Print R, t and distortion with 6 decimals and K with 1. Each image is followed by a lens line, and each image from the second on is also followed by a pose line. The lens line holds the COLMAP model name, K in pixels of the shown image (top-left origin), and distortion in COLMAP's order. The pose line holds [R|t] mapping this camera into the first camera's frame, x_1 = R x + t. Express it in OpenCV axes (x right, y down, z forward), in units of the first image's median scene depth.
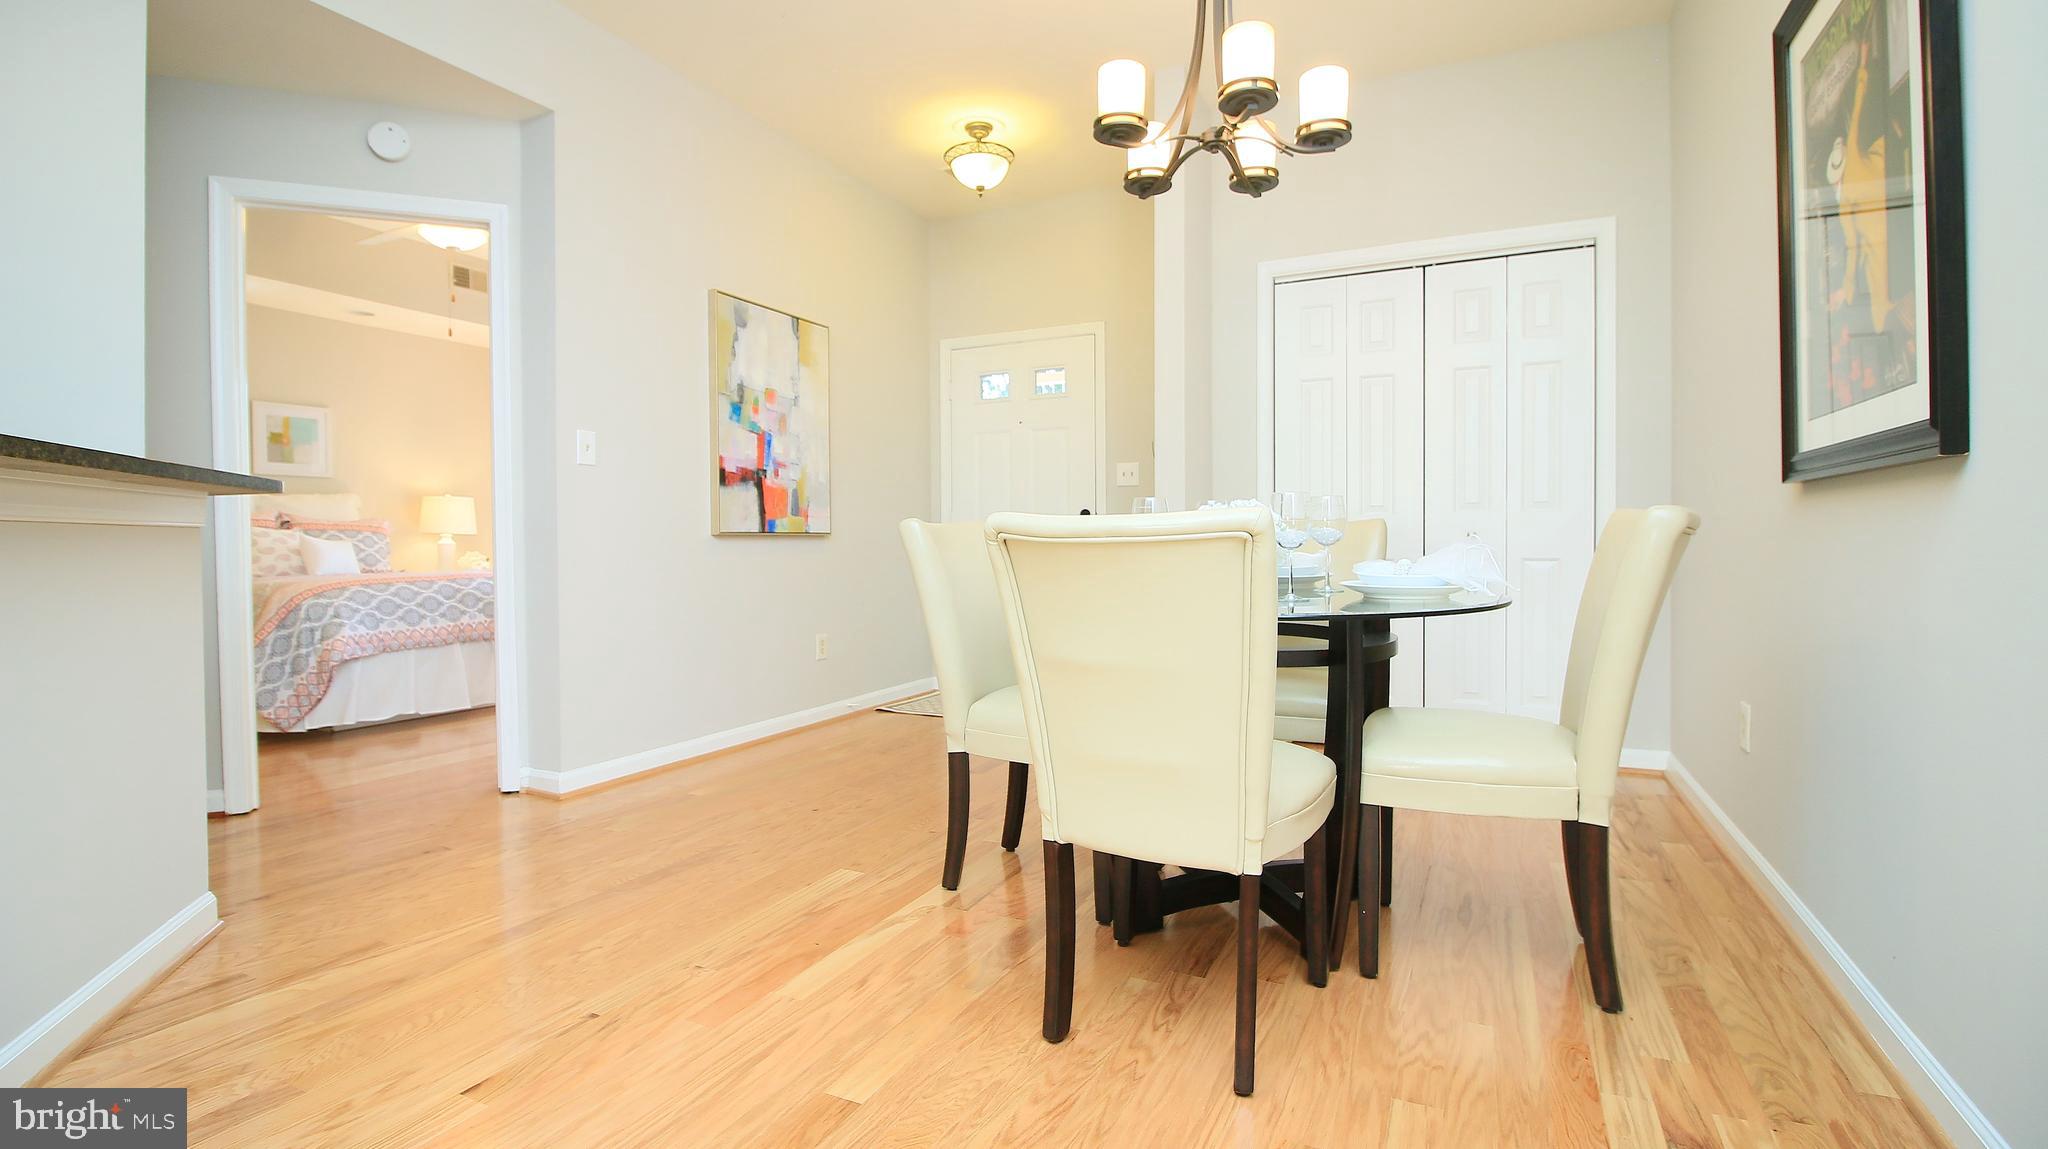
lens RADIAL K [[944.0, 0, 1019.2], [0, 944.0, 560.4], [0, 0, 1]] dist [-0.012059, -0.003324]
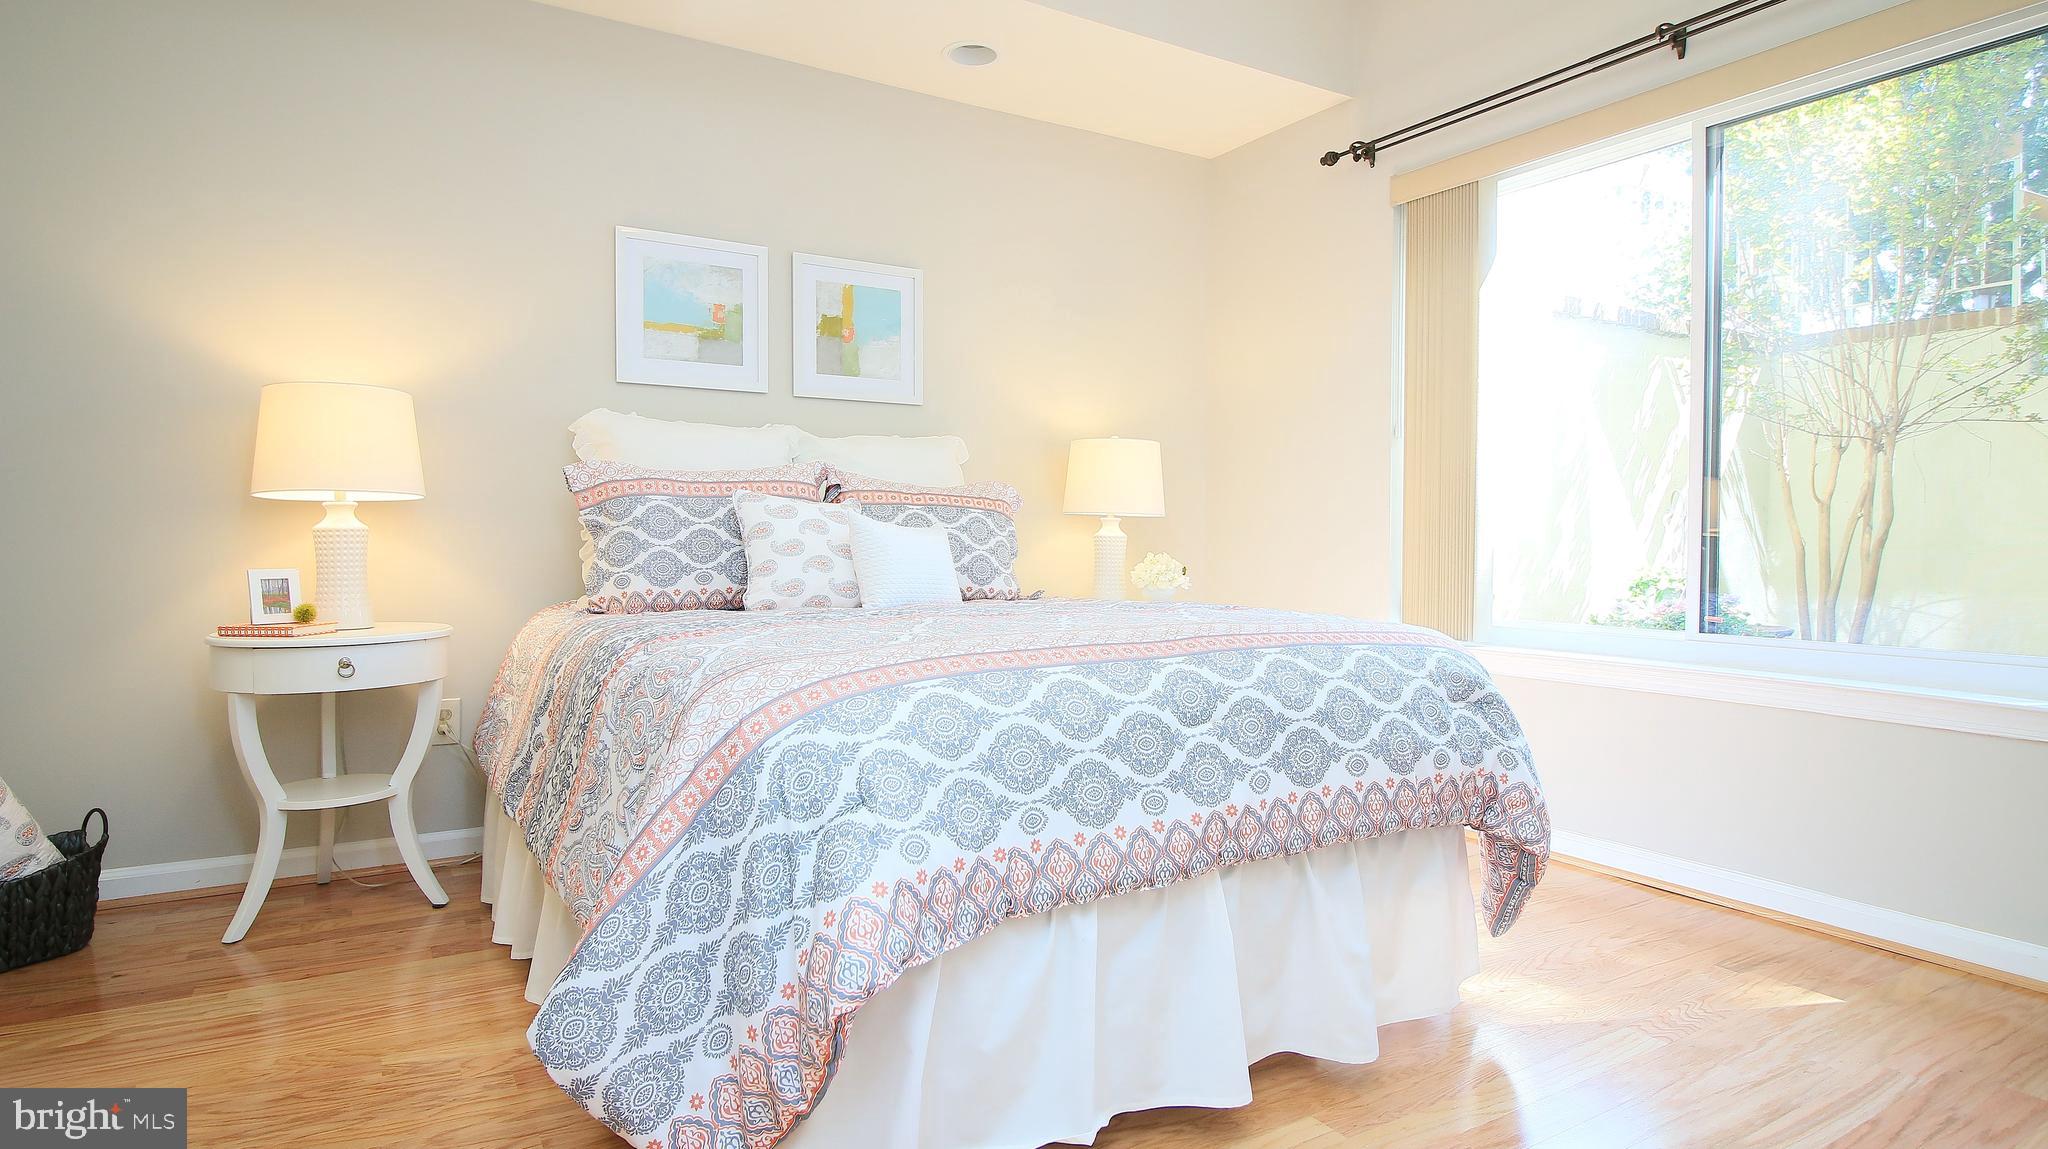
lens RADIAL K [[1101.6, 0, 1023.6], [0, 1101.6, 566.7], [0, 0, 1]] dist [-0.017015, -0.000566]
pose [[0.841145, 0.023862, -0.540283, -0.489236], [-0.020360, 0.999715, 0.012456, -0.011959], [0.540426, 0.000523, 0.841391, 0.712724]]
